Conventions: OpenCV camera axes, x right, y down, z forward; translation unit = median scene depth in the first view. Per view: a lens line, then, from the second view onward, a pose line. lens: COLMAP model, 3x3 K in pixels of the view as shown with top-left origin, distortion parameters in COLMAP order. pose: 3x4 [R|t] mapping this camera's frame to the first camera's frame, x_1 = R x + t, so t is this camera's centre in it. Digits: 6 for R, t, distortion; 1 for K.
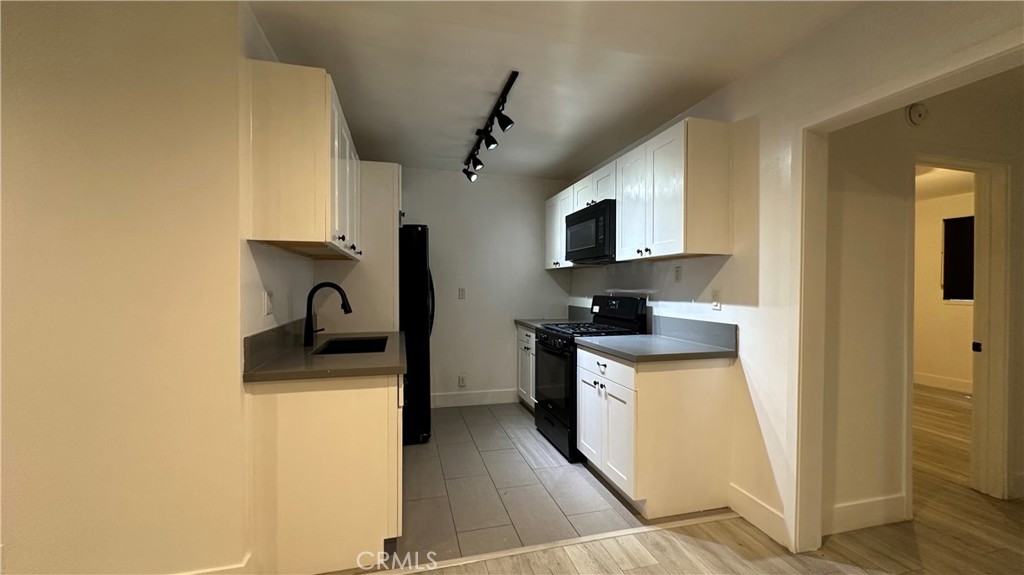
lens RADIAL K [[410.0, 0, 512.0], [0, 410.0, 287.5], [0, 0, 1]] dist [-0.003092, 0.000249]
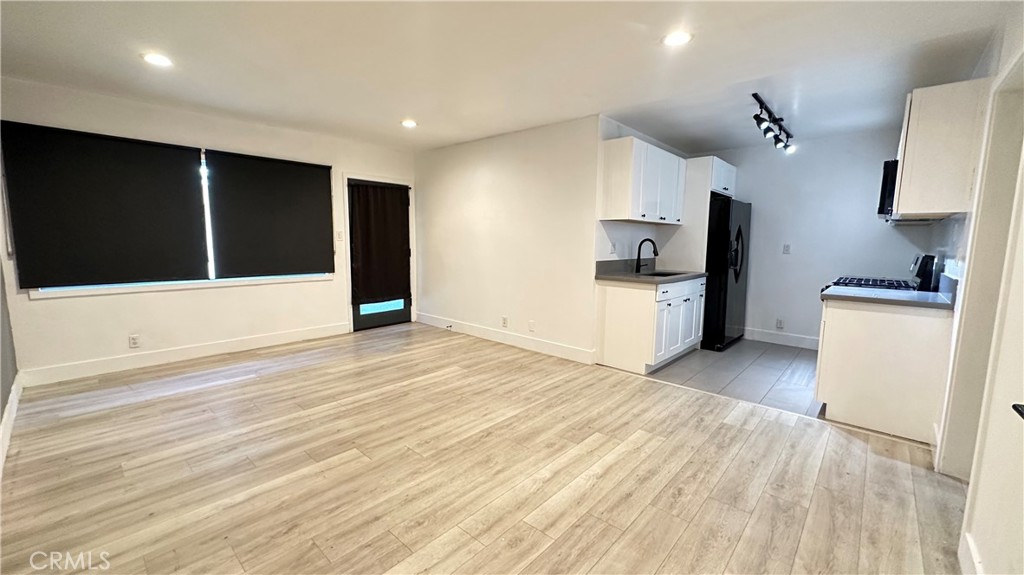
lens RADIAL K [[410.0, 0, 512.0], [0, 410.0, 287.5], [0, 0, 1]] dist [-0.003092, 0.000249]
pose [[0.541941, 0.101394, -0.834278, 0.754753], [-0.017013, 0.993816, 0.109732, 0.014144], [0.840244, -0.045275, 0.540314, -0.497405]]
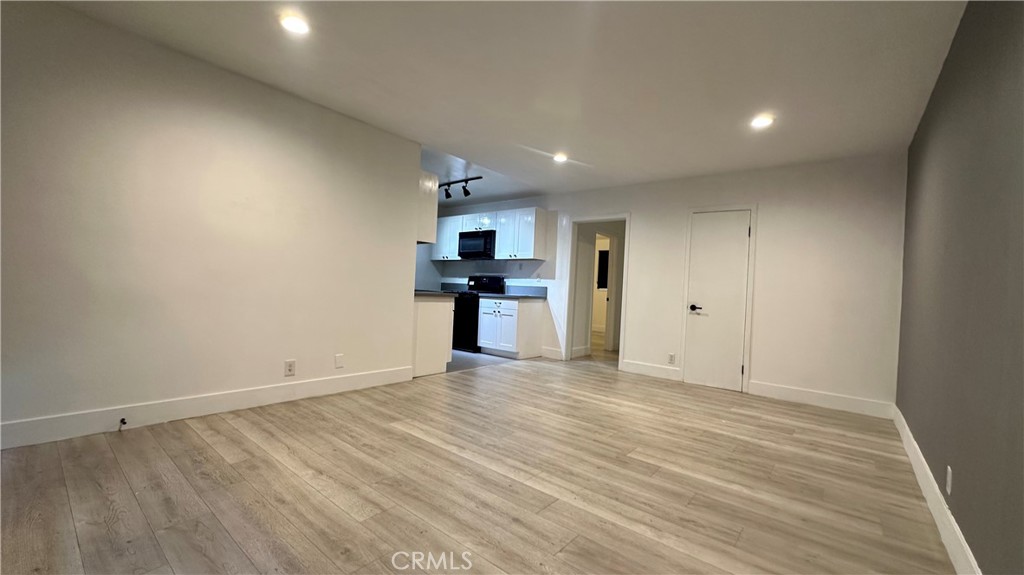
lens RADIAL K [[408.2, 0, 512.0], [0, 408.2, 287.5], [0, 0, 1]] dist [-0.015336, 0.000029]
pose [[0.813663, 0.035294, 0.580265, -1.096708], [-0.039000, 0.999221, -0.006089, 0.113098], [-0.580028, -0.017676, 0.814405, -0.960652]]
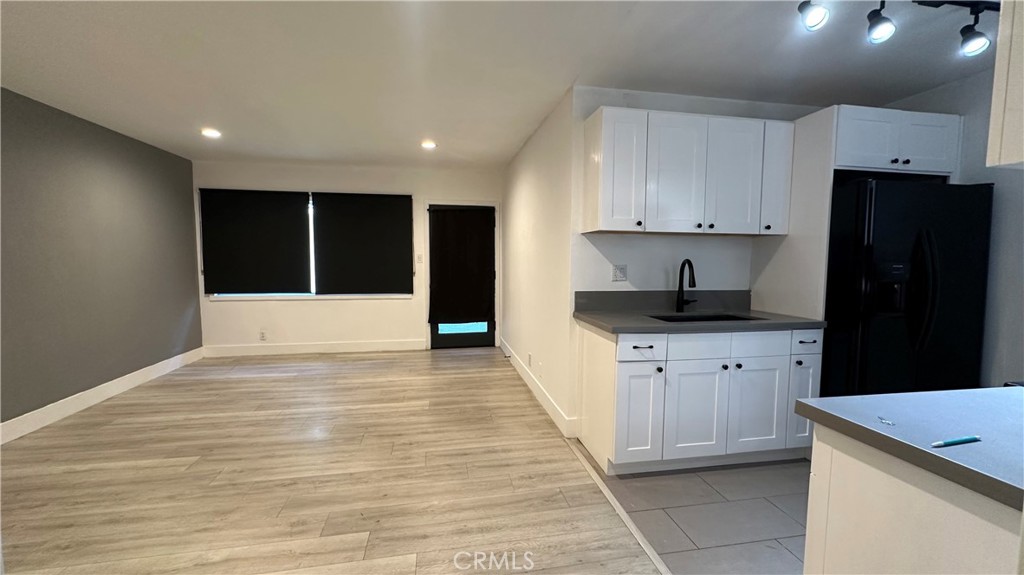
lens RADIAL K [[410.0, 0, 512.0], [0, 410.0, 287.5], [0, 0, 1]] dist [-0.003092, 0.000249]
pose [[-0.081509, 0.066732, -0.994436, 0.721836], [-0.013575, 0.997589, 0.068056, -0.003584], [0.996580, 0.019047, -0.080407, 0.593535]]
